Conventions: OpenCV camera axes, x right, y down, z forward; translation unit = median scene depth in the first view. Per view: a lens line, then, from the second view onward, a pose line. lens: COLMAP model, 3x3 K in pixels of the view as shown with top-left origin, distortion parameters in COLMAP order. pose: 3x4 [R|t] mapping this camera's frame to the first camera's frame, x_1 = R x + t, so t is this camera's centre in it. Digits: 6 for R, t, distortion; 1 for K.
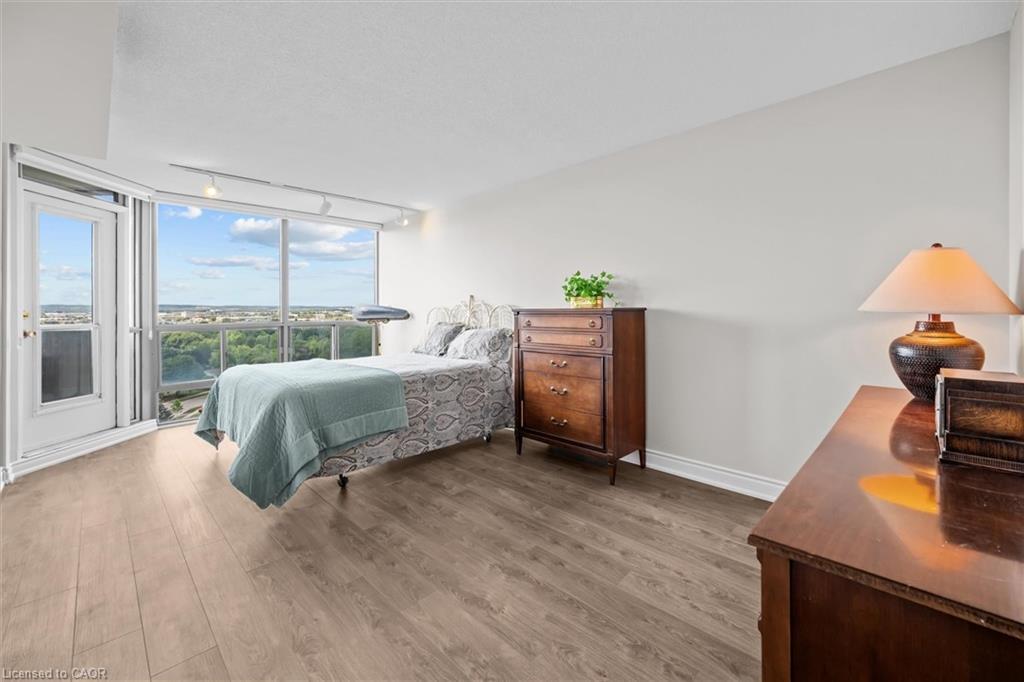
lens RADIAL K [[416.2, 0, 509.9], [0, 416.2, 323.4], [0, 0, 1]] dist [0.000990, 0.000078]
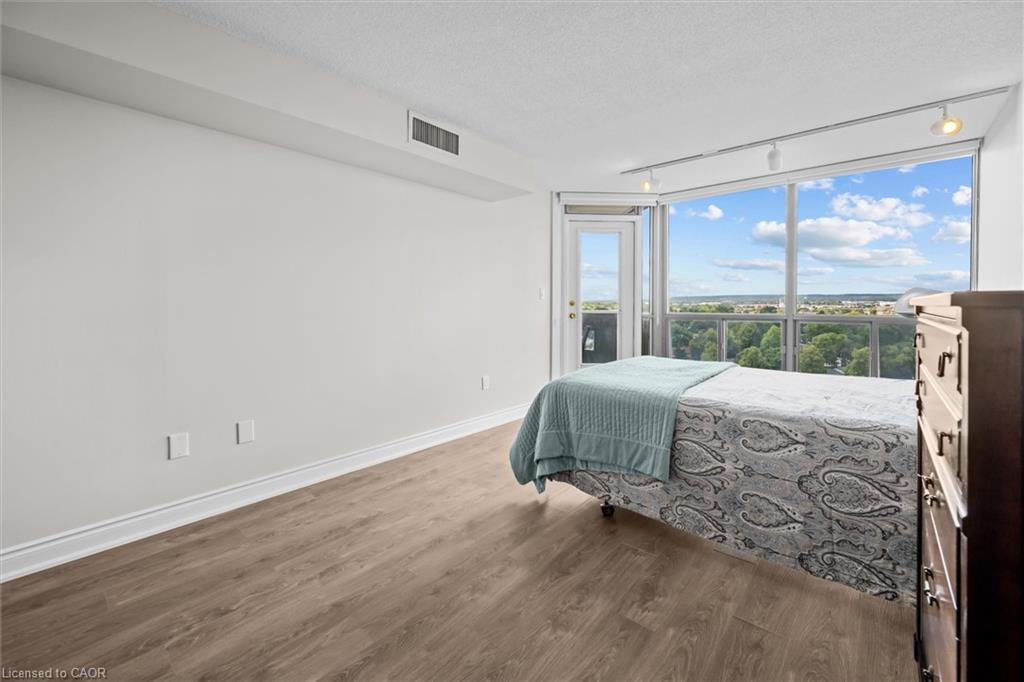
lens RADIAL K [[424.6, 0, 507.0], [0, 424.6, 313.9], [0, 0, 1]] dist [0.001309, 0.000023]
pose [[0.068445, 0.033137, -0.997104, 0.346992], [-0.029301, 0.999084, 0.031191, -0.022003], [0.997224, 0.027081, 0.069354, 0.624716]]
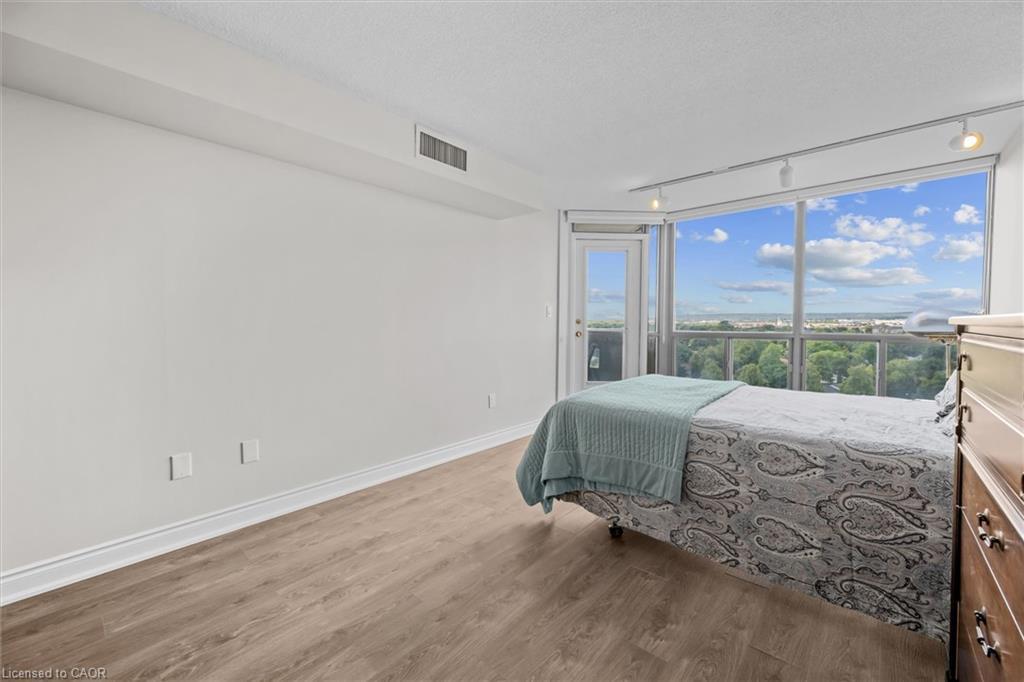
lens RADIAL K [[411.6, 0, 512.0], [0, 411.6, 341.0], [0, 0, 1]] dist [-0.001292, 0.000048]
pose [[0.066107, 0.055026, -0.996294, 0.309828], [-0.029995, 0.998137, 0.053138, -0.021487], [0.997362, 0.026371, 0.067634, 0.624978]]
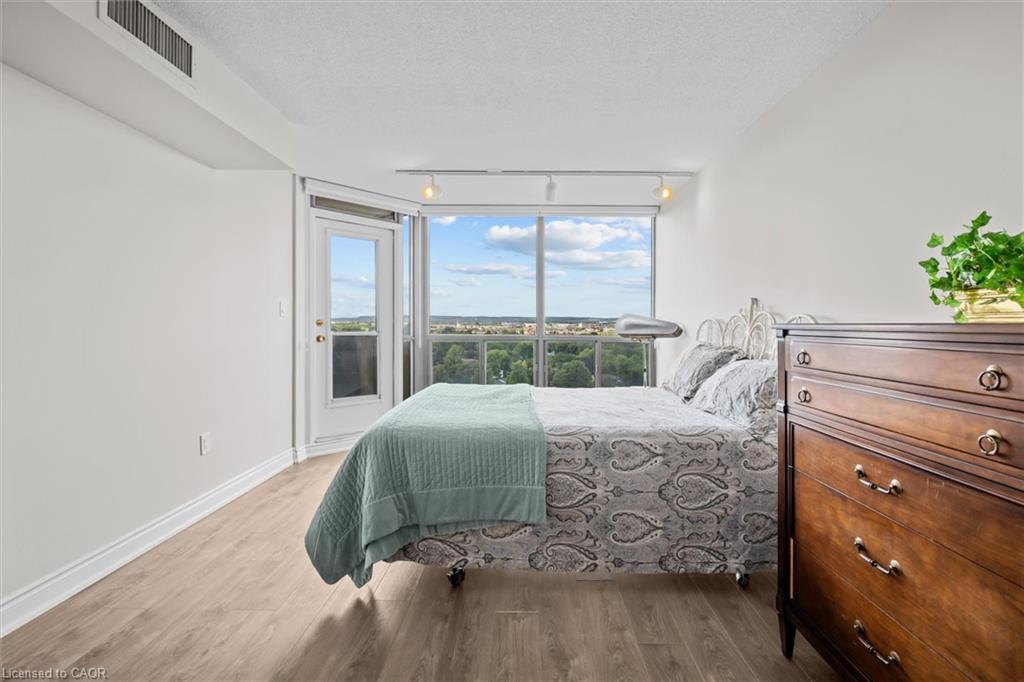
lens RADIAL K [[454.4, 0, 522.7], [0, 454.4, 331.5], [0, 0, 1]] dist [0.000133, -0.000052]
pose [[0.711477, 0.025942, -0.702230, 0.153159], [-0.035932, 0.999354, 0.000514, -0.016463], [0.701790, 0.024866, 0.711950, 0.464540]]
